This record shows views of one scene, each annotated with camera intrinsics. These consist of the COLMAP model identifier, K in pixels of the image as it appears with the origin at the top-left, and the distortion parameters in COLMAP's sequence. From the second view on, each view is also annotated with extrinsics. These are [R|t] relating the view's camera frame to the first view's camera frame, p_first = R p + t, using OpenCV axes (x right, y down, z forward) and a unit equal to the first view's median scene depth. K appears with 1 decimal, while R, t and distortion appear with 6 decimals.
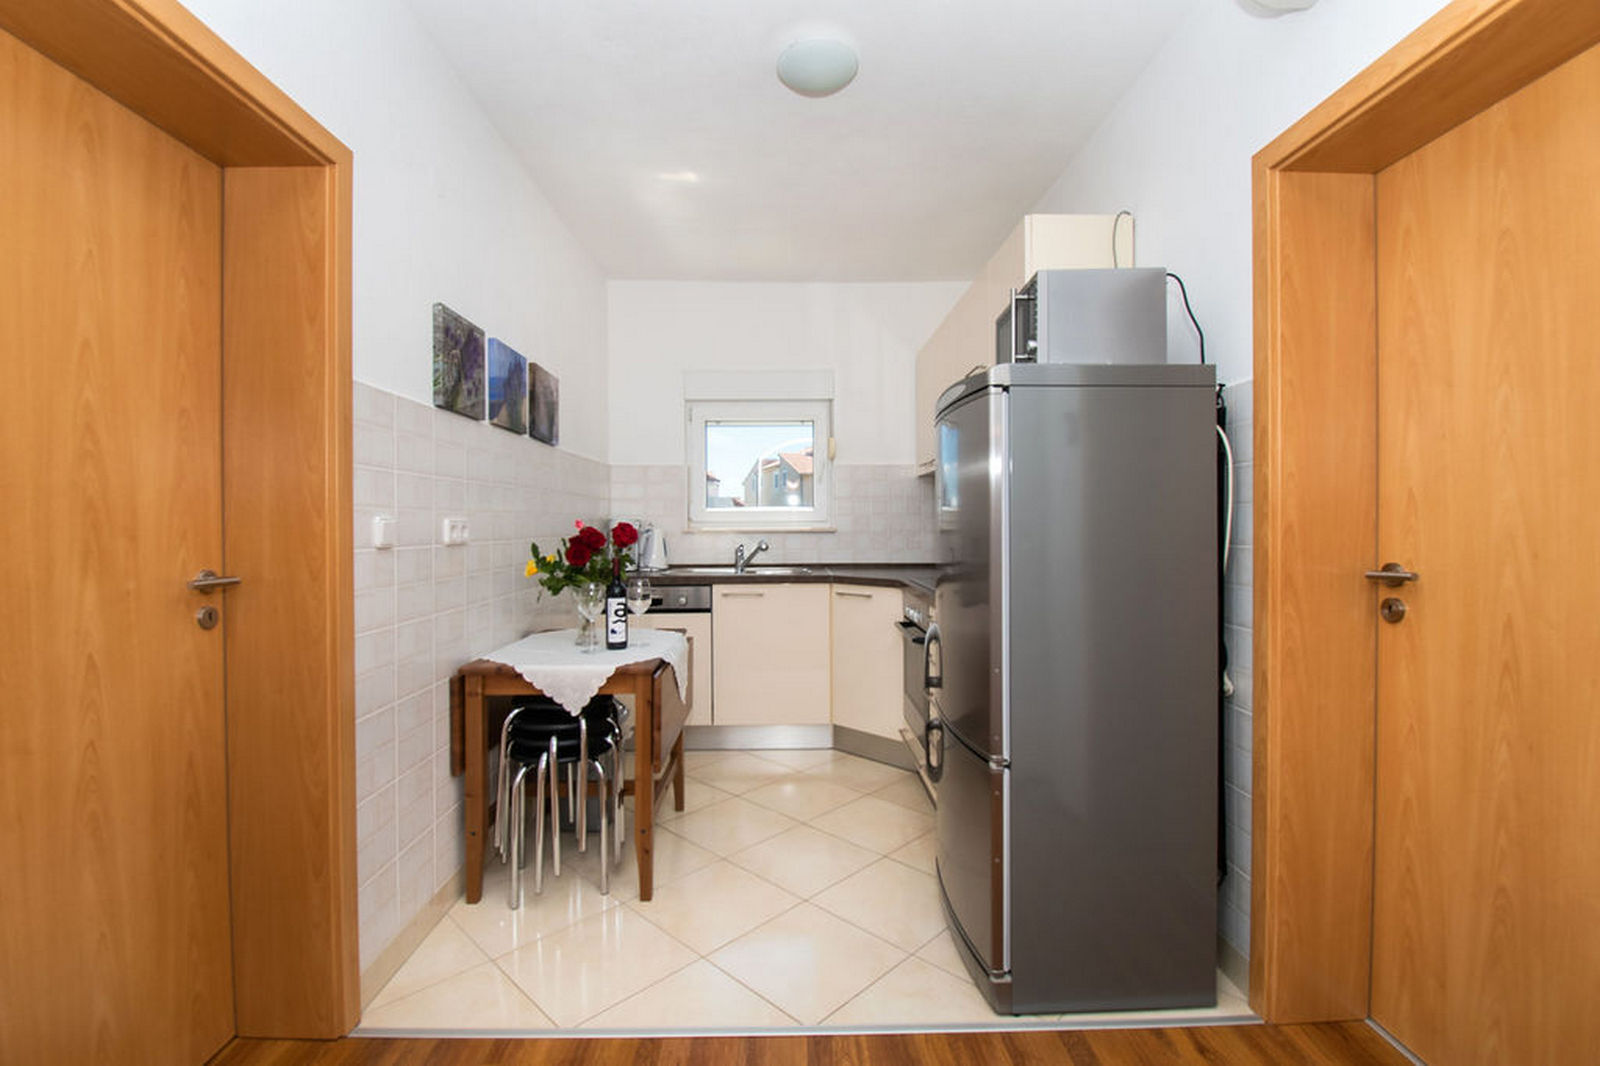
lens RADIAL K [[723.6, 0, 810.2], [0, 723.6, 530.6], [0, 0, 1]] dist [0.003045, -0.012719]
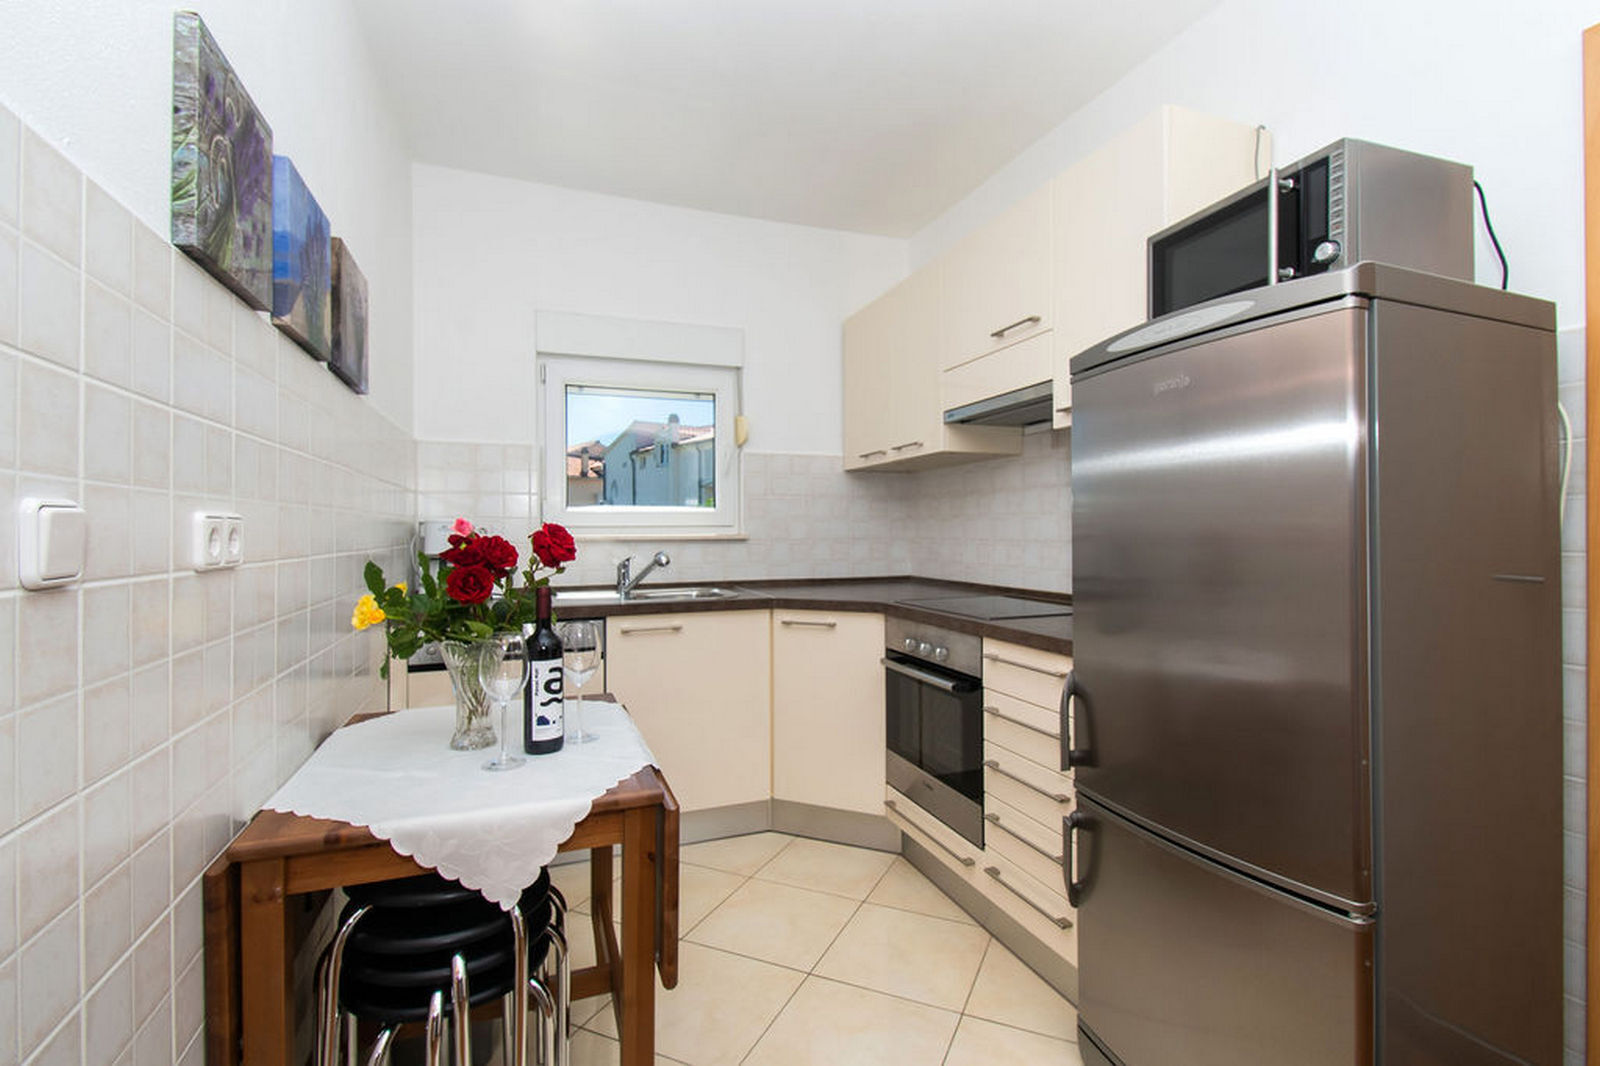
lens RADIAL K [[737.3, 0, 827.4], [0, 737.3, 528.4], [0, 0, 1]] dist [0.003842, -0.012984]
pose [[0.936516, -0.001414, 0.350621, -0.278816], [0.006857, 0.999874, -0.014285, 0.002862], [-0.350557, 0.015782, 0.936408, 0.417561]]
